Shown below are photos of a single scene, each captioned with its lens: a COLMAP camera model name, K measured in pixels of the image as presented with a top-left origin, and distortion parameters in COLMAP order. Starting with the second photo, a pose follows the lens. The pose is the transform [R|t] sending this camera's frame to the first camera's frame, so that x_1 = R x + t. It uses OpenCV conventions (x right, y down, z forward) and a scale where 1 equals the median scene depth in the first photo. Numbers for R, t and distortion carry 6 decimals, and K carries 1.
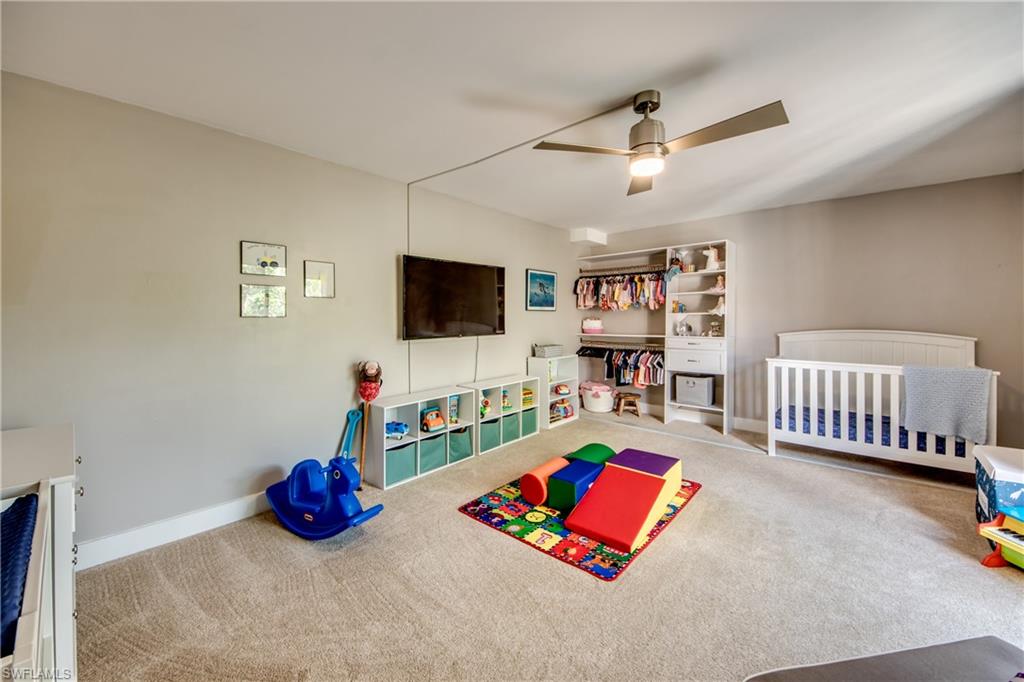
lens RADIAL K [[395.8, 0, 508.4], [0, 395.8, 321.0], [0, 0, 1]] dist [0.000924, -0.000175]
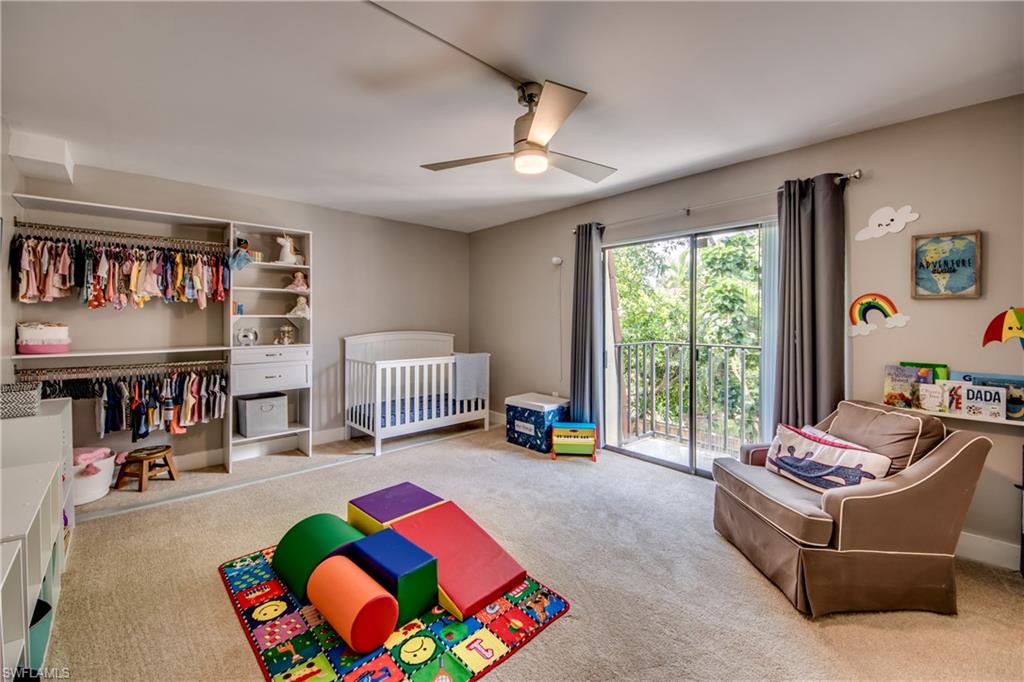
lens RADIAL K [[418.8, 0, 514.3], [0, 418.8, 329.7], [0, 0, 1]] dist [0.001902, -0.000142]
pose [[0.087818, -0.021099, 0.995913, -0.321820], [0.006053, 0.999769, 0.020647, -0.006499], [-0.996118, 0.004215, 0.087926, 0.462450]]
